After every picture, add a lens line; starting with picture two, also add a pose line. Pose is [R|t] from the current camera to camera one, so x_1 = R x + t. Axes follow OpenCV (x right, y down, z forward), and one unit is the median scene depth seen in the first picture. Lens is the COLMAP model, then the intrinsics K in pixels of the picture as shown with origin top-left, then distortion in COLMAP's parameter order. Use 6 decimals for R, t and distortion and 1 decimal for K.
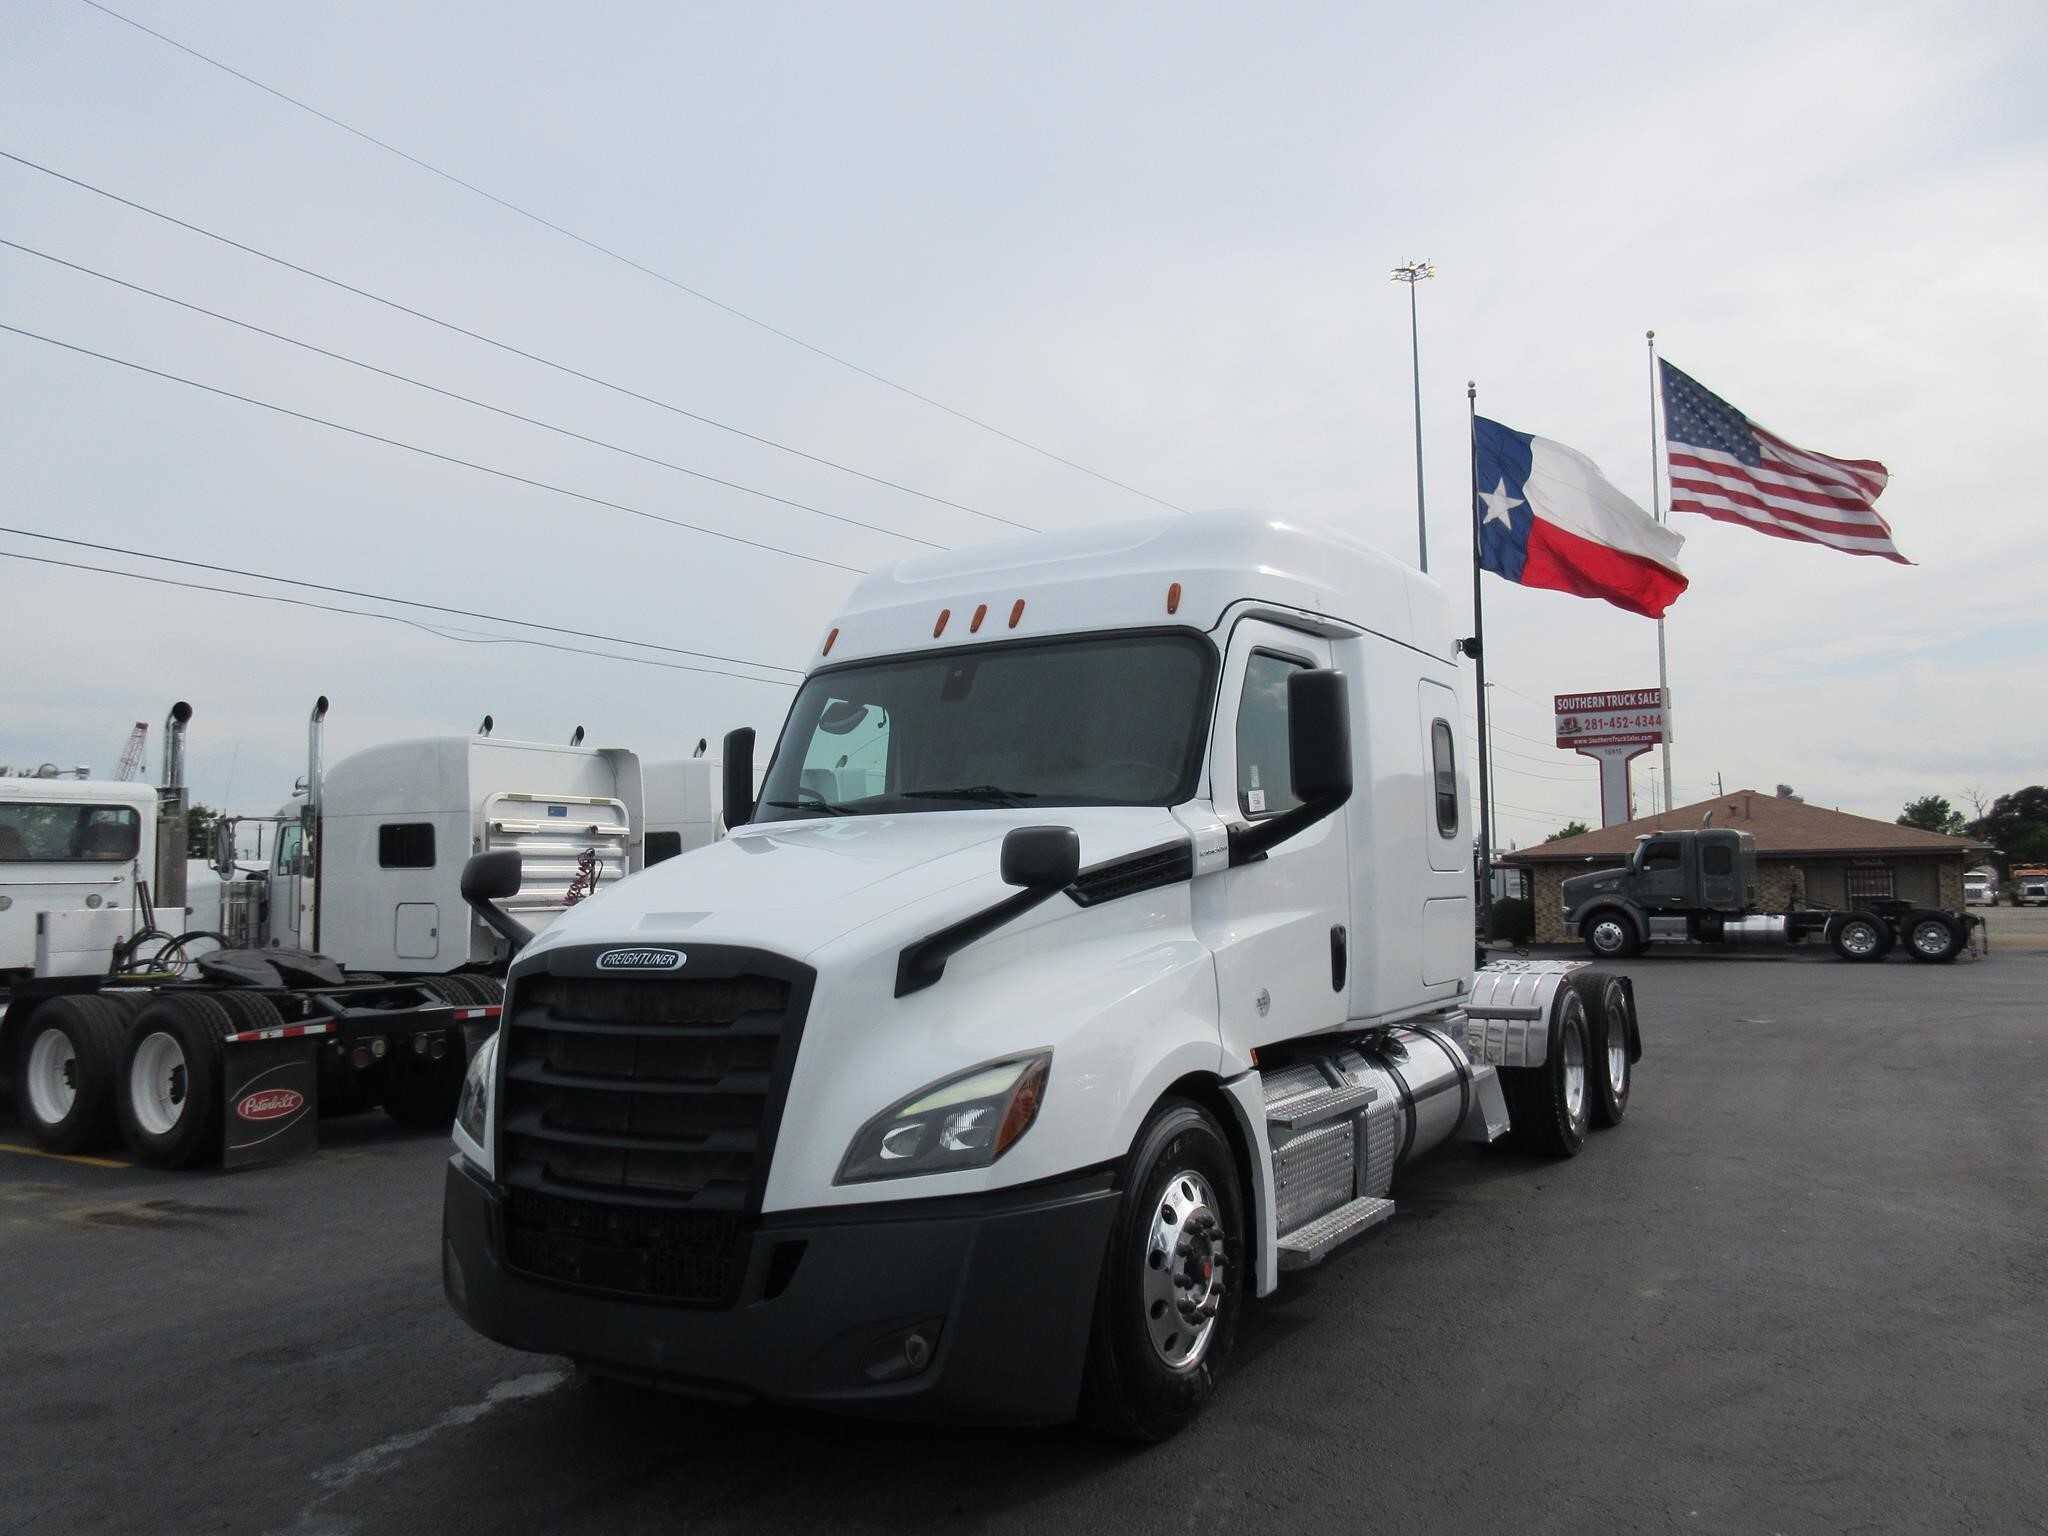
lens RADIAL K [[1620.0, 0, 1024.0], [0, 1620.0, 768.0], [0, 0, 1]] dist [-0.001995, 0.000494]
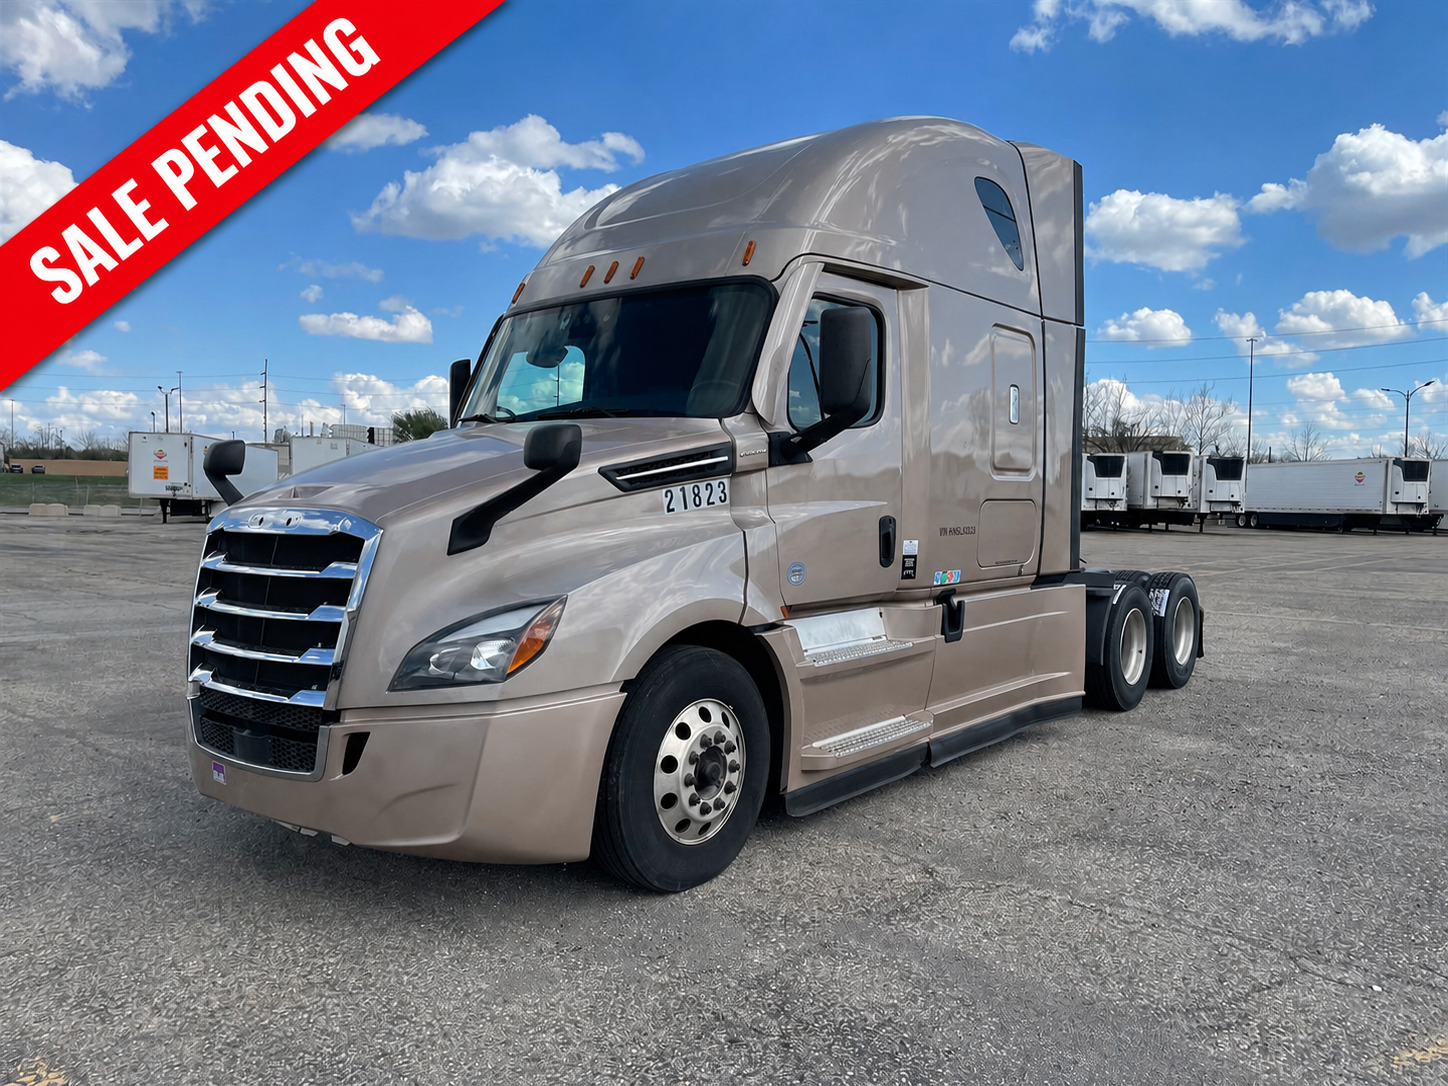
lens RADIAL K [[1145.4, 0, 724.0], [0, 1145.4, 543.0], [0, 0, 1]] dist [-0.001995, 0.000494]
pose [[0.986716, 0.032917, -0.159082, 0.248331], [-0.015864, 0.994100, 0.107300, 0.027751], [0.161676, -0.103351, 0.981417, 0.121661]]
